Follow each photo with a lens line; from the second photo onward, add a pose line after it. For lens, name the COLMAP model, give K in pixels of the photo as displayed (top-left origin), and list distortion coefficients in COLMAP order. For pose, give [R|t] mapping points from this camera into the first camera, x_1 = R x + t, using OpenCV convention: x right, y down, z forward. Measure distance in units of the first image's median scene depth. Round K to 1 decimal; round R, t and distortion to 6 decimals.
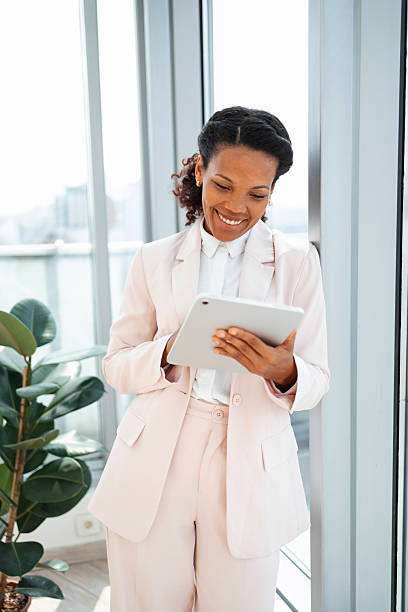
lens RADIAL K [[601.8, 0, 204.0], [0, 601.8, 306.0], [0, 0, 1]] dist [-0.001027, -0.002036]
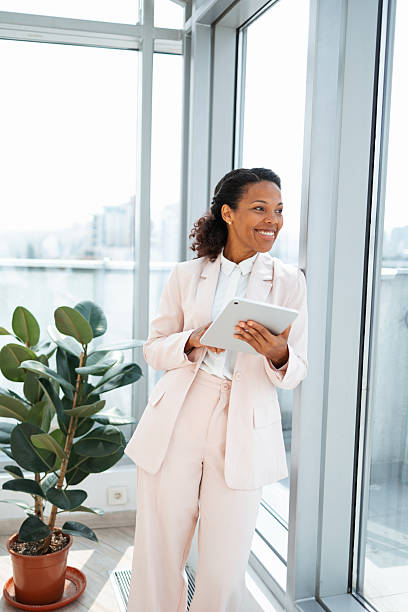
lens RADIAL K [[607.8, 0, 204.1], [0, 607.8, 308.8], [0, 0, 1]] dist [0.001488, 0.004812]
pose [[0.996882, 0.058100, -0.053397, 0.029415], [-0.059994, 0.997600, -0.034580, 0.037026], [0.051259, 0.037676, 0.997974, -0.299770]]
